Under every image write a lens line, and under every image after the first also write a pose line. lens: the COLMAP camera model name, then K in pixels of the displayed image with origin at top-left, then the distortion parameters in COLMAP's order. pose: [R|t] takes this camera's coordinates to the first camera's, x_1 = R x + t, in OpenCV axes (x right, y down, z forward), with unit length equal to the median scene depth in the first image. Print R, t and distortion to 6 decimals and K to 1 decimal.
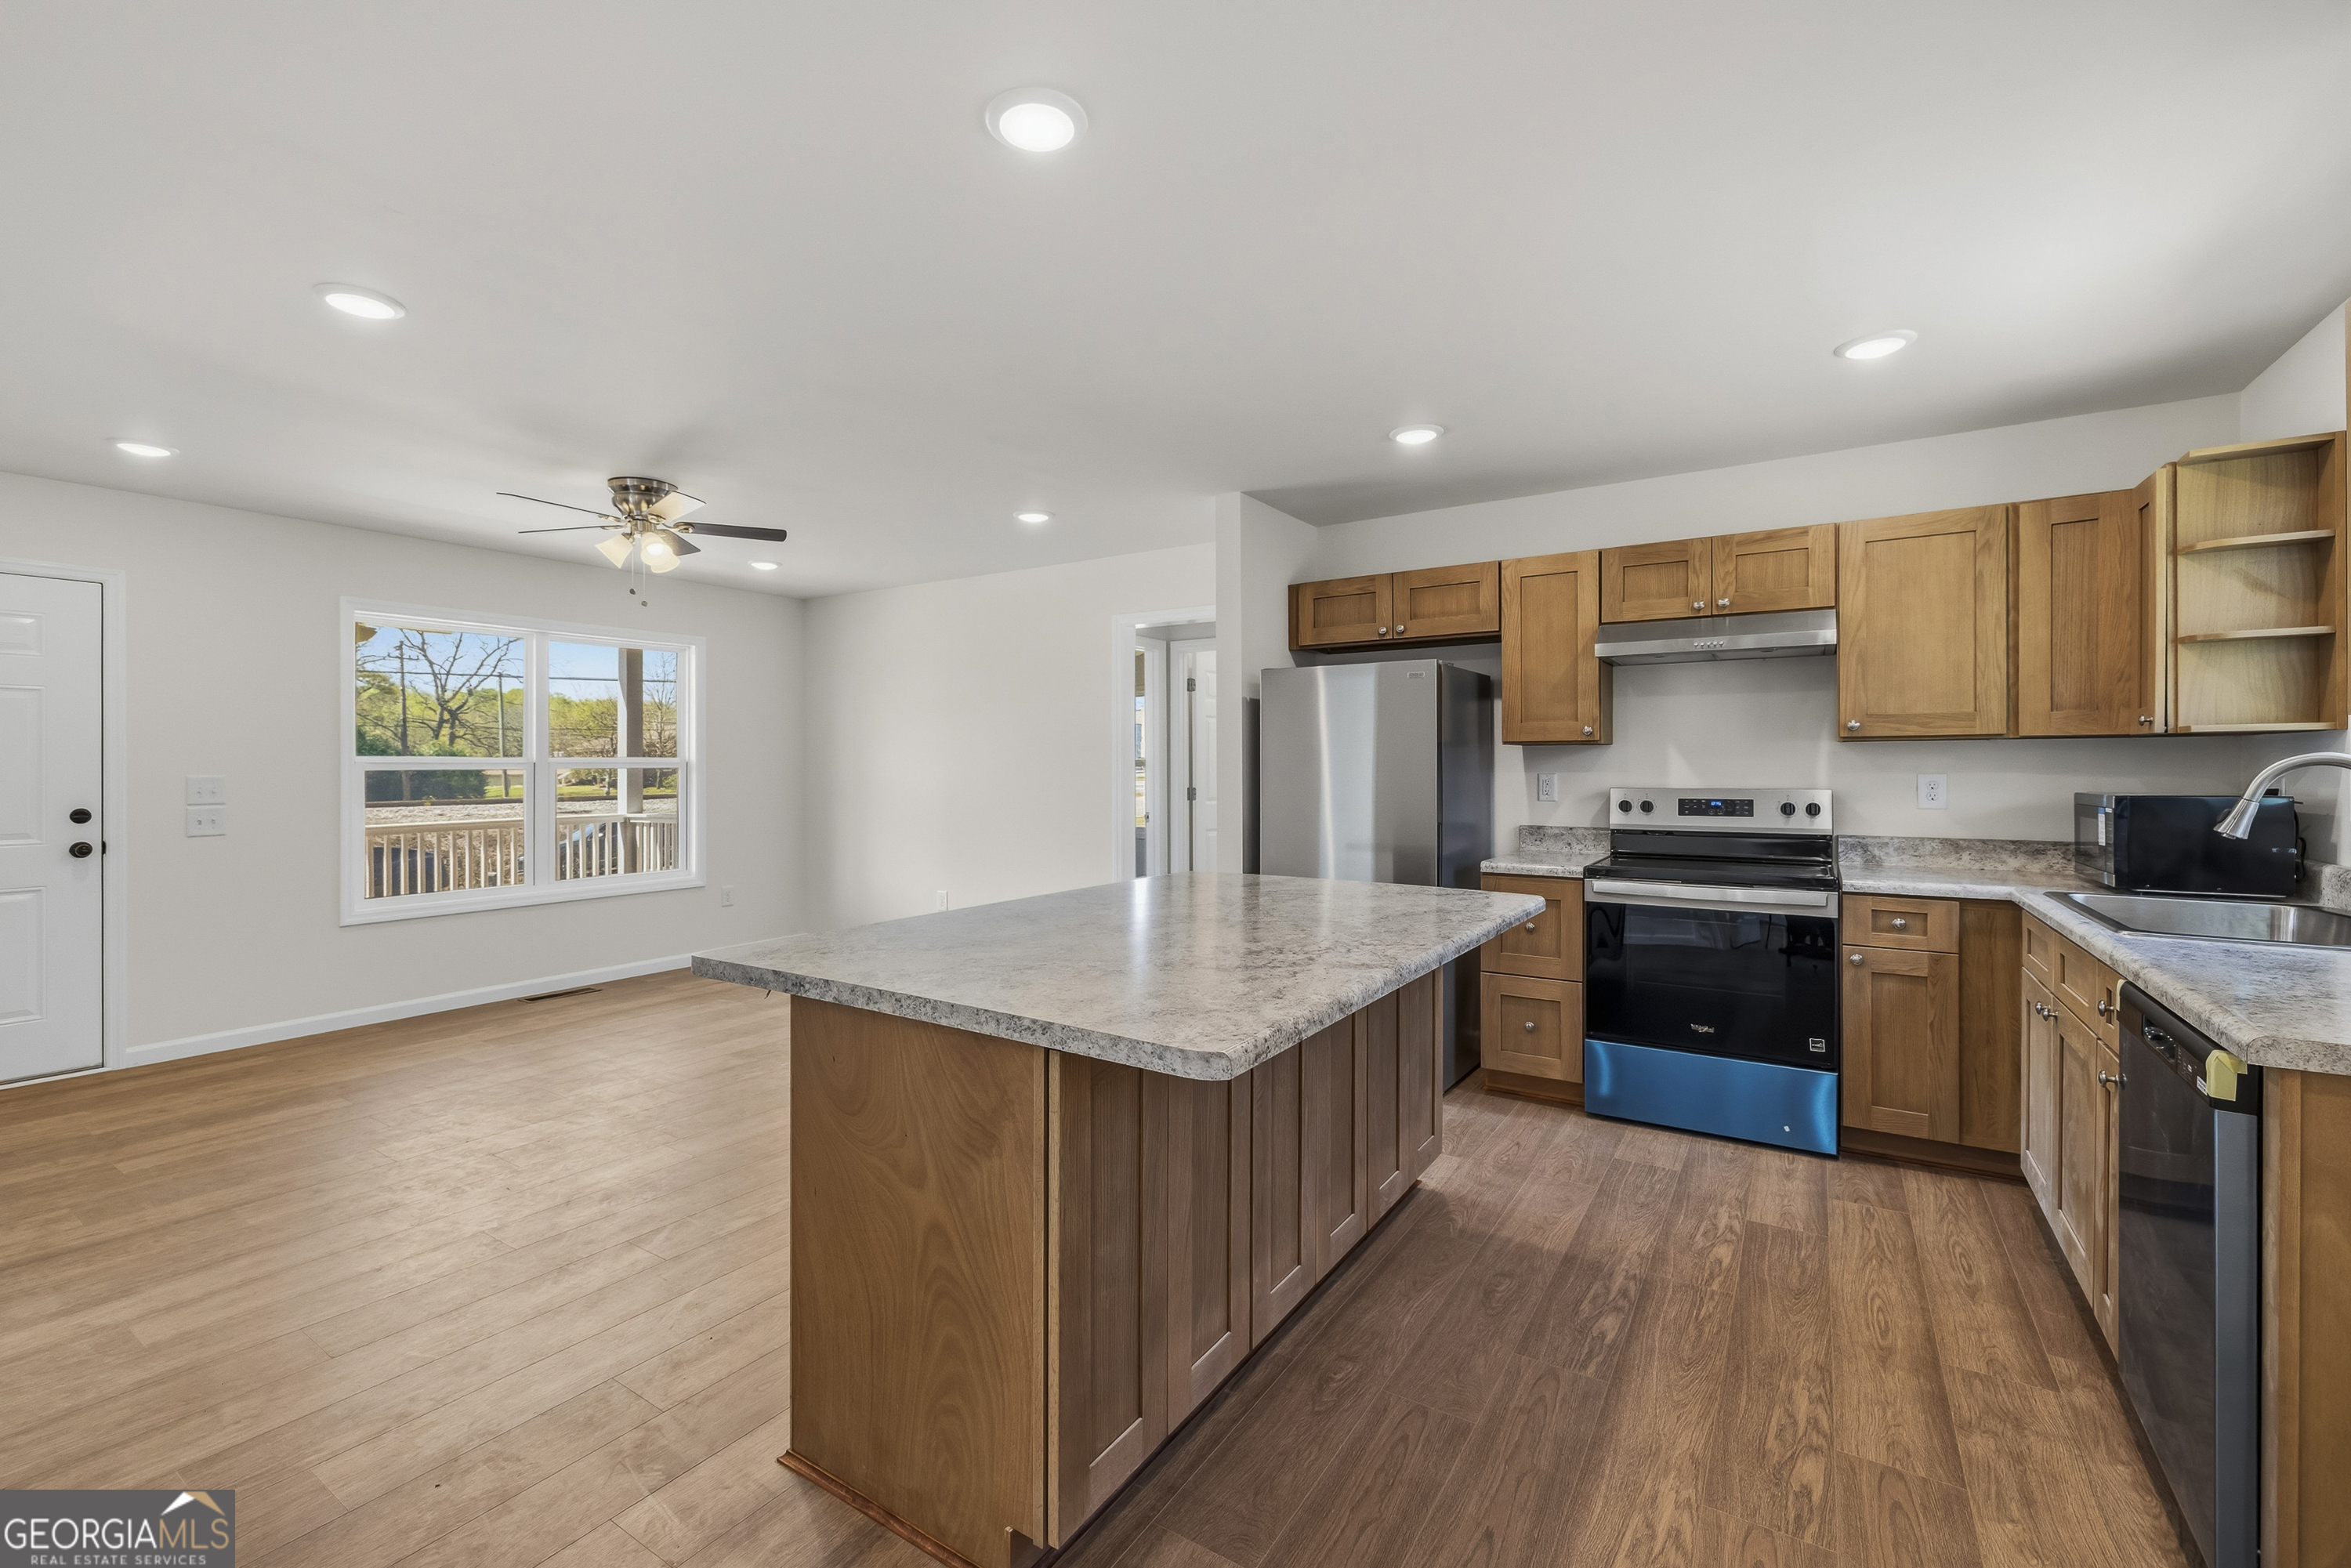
lens RADIAL K [[987.8, 0, 1155.5], [0, 987.8, 767.6], [0, 0, 1]] dist [0.001054, -0.001296]
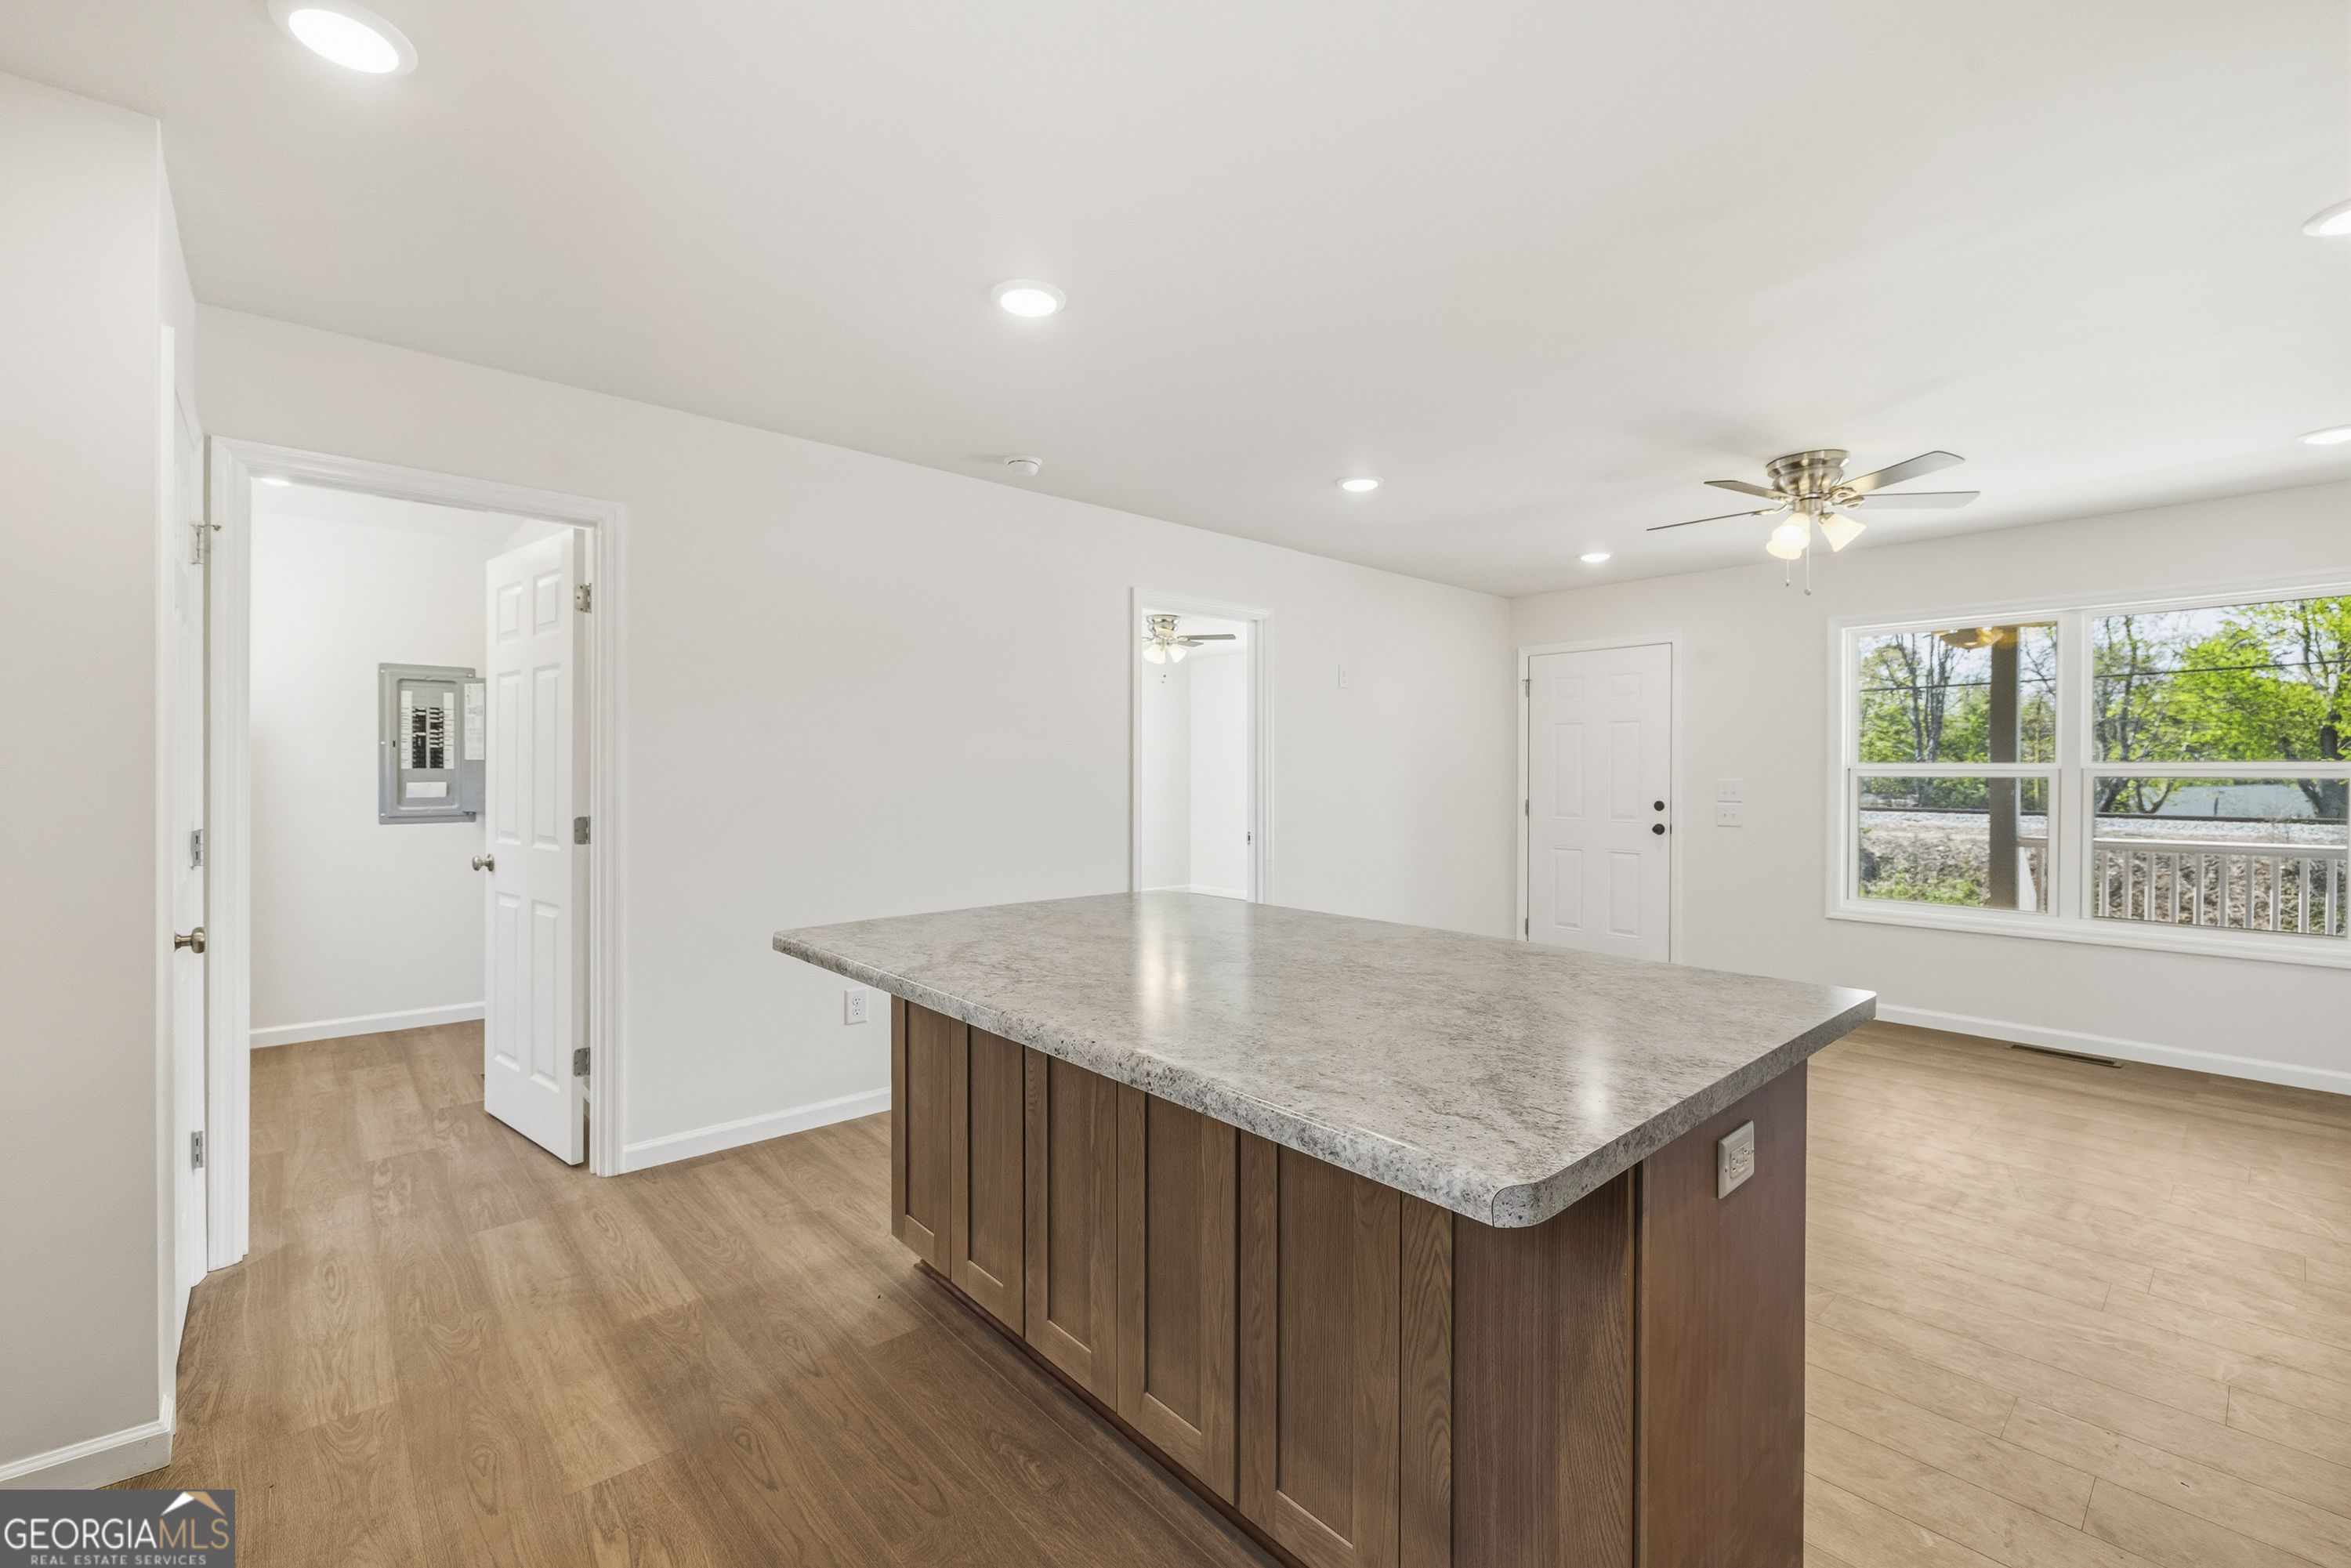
lens RADIAL K [[987.8, 0, 1153.1], [0, 987.8, 744.4], [0, 0, 1]] dist [0.001054, -0.001296]
pose [[-0.269516, -0.025204, -0.962666, 0.688627], [-0.003721, 0.999677, -0.025131, -0.001466], [0.962989, -0.003191, -0.269523, 0.910255]]
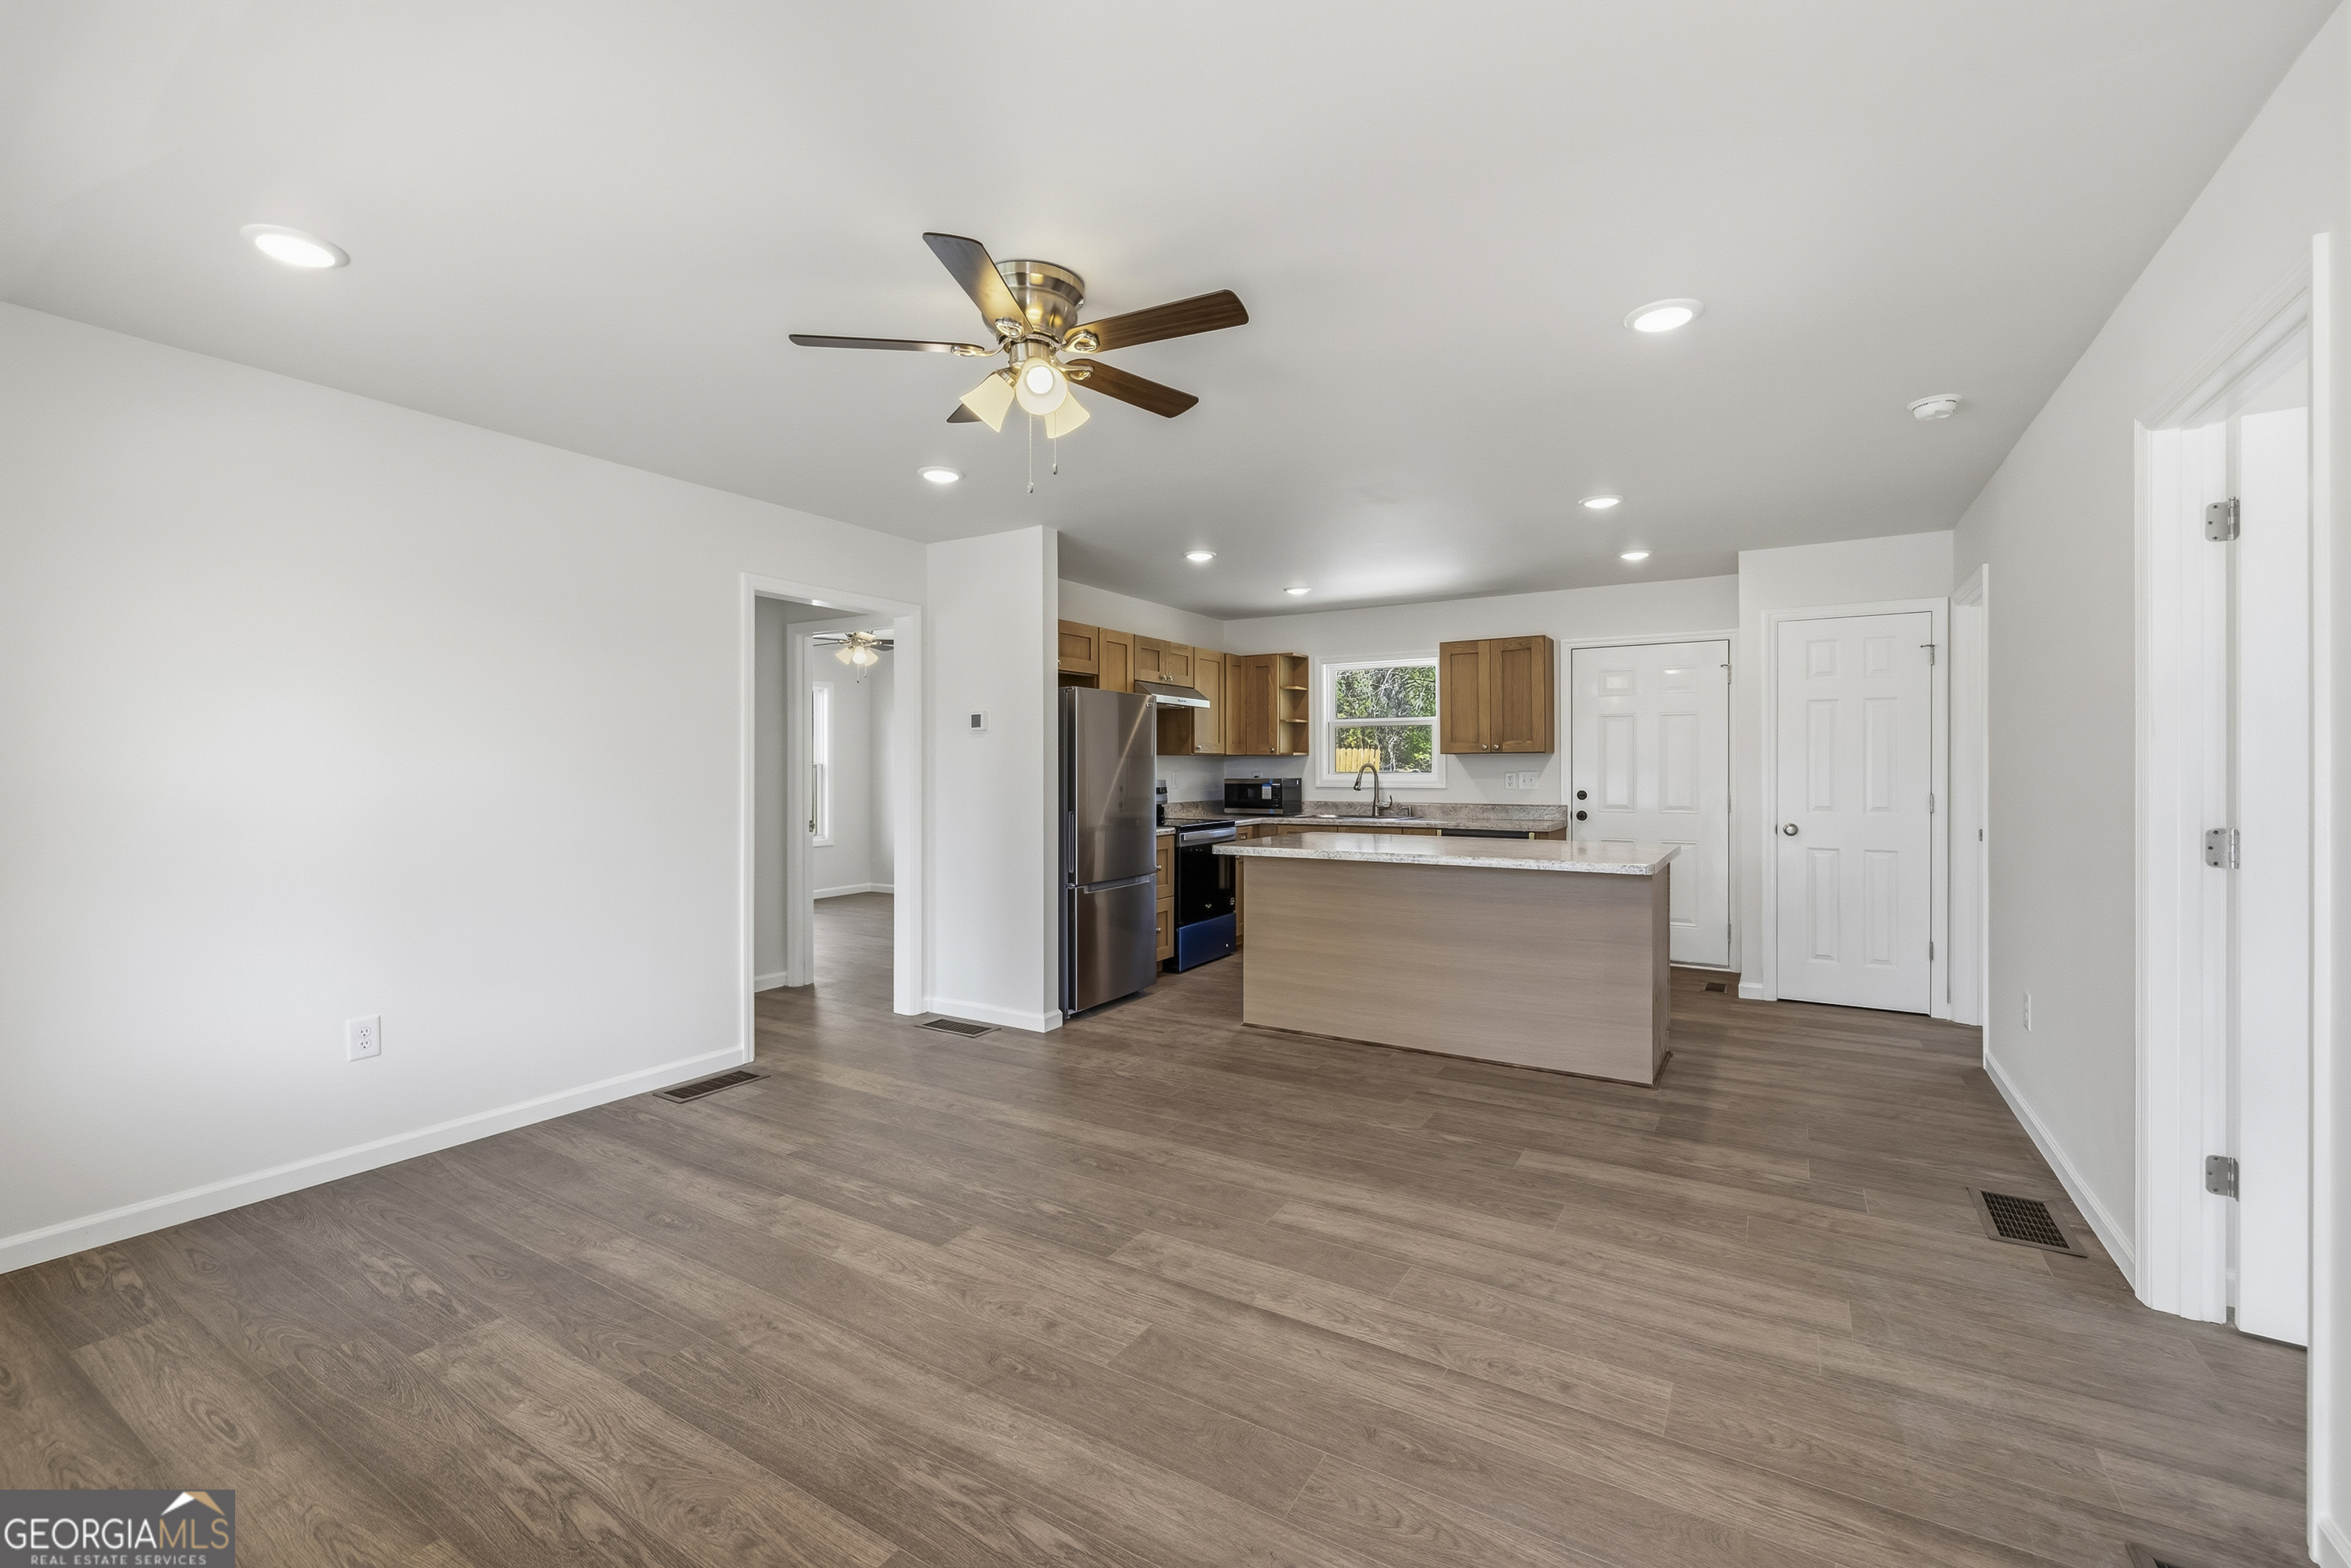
lens RADIAL K [[987.8, 0, 1153.8], [0, 987.8, 784.1], [0, 0, 1]] dist [0.001054, -0.001296]
pose [[-0.018983, -0.014285, 0.999718, -1.491347], [0.004307, 0.999887, 0.014369, 0.003105], [-0.999811, 0.004579, -0.018919, 1.273196]]
